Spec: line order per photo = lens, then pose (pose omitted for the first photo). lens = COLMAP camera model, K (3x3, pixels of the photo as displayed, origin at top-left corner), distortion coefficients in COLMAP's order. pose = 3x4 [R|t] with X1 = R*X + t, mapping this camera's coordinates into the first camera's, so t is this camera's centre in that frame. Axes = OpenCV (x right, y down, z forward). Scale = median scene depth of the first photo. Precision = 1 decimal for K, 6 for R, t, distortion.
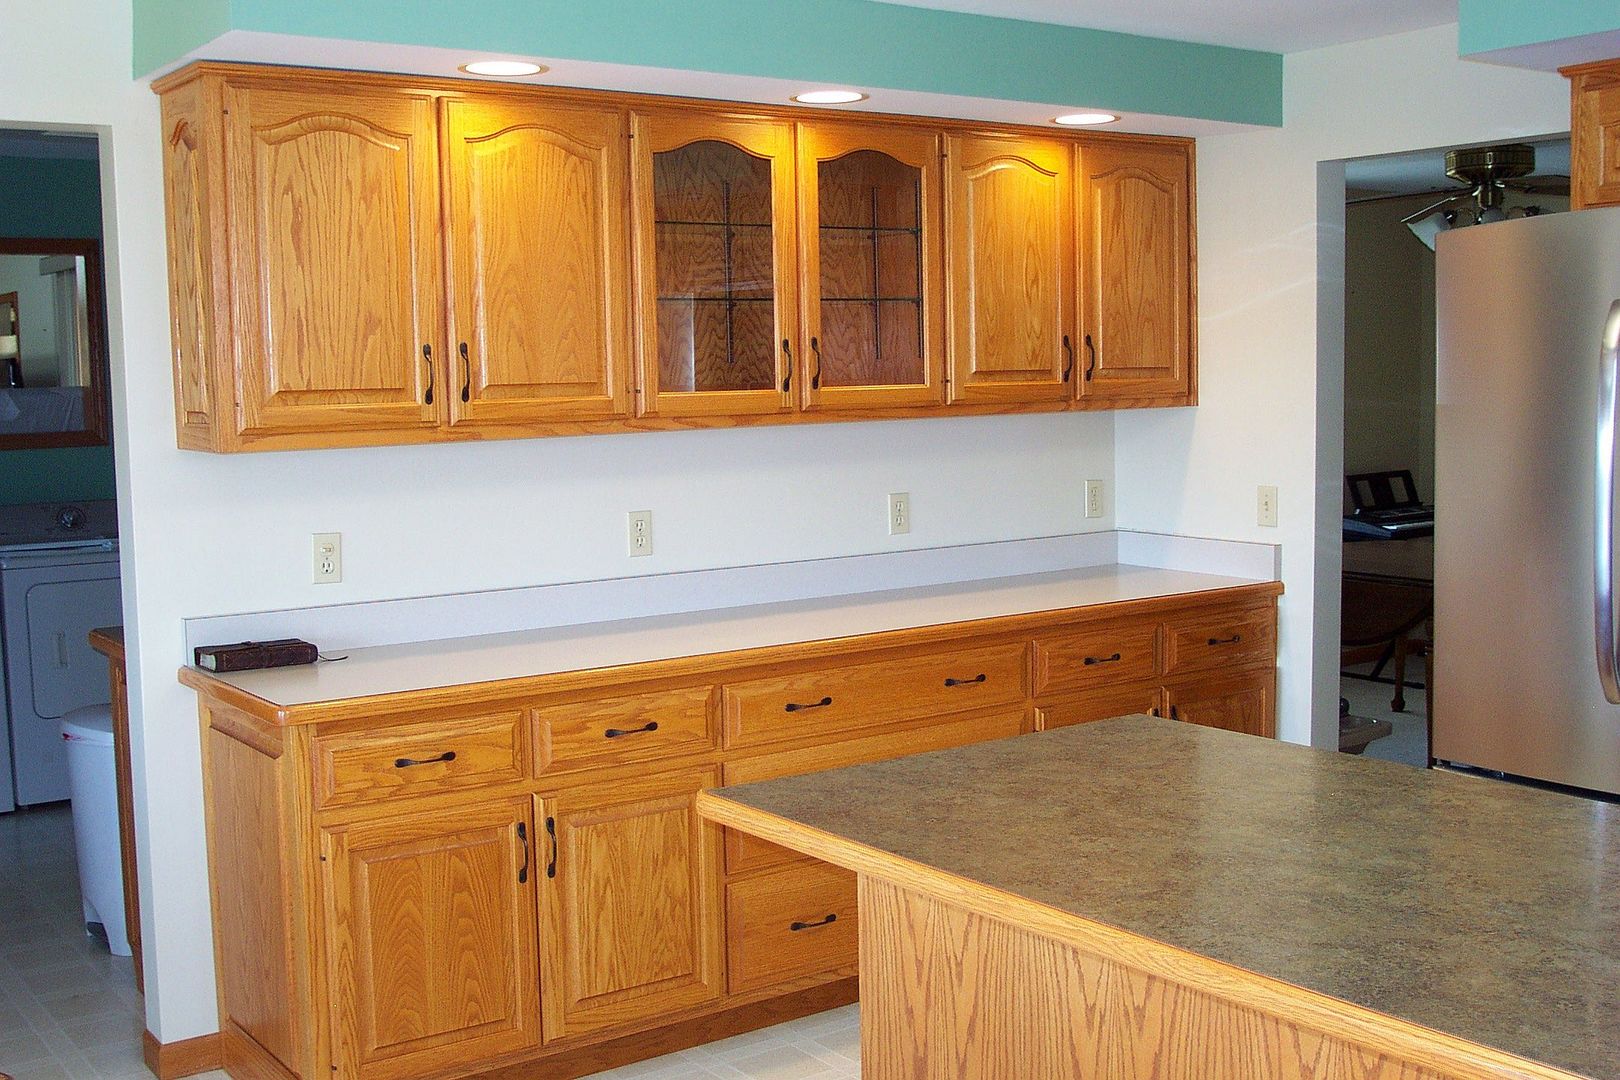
lens RADIAL K [[1791.8, 0, 809.0], [0, 1791.8, 539.8], [0, 0, 1]] dist [-0.073035, 0.000000]
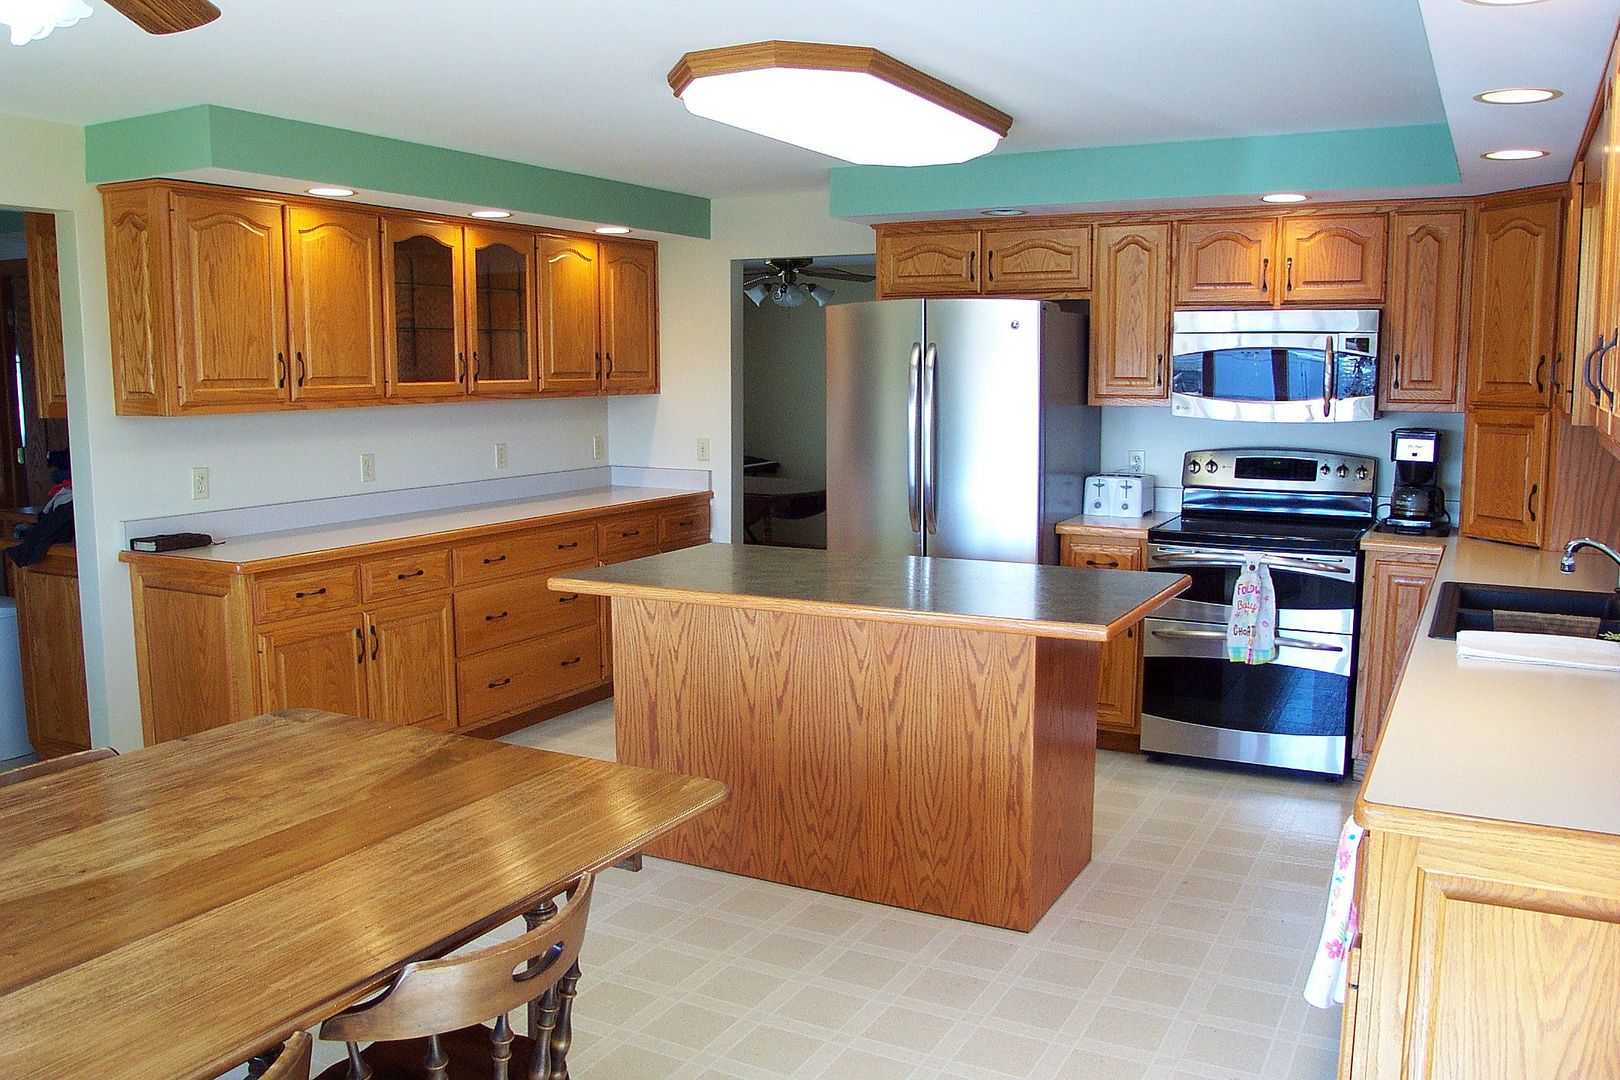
lens RADIAL K [[1305.2, 0, 813.6], [0, 1305.2, 546.2], [0, 0, 1]] dist [-0.113444, 0.058230]
pose [[0.896557, -0.041319, 0.440996, -0.296762], [0.025336, 0.998793, 0.042074, 0.034314], [-0.442203, -0.026549, 0.896522, -0.303453]]
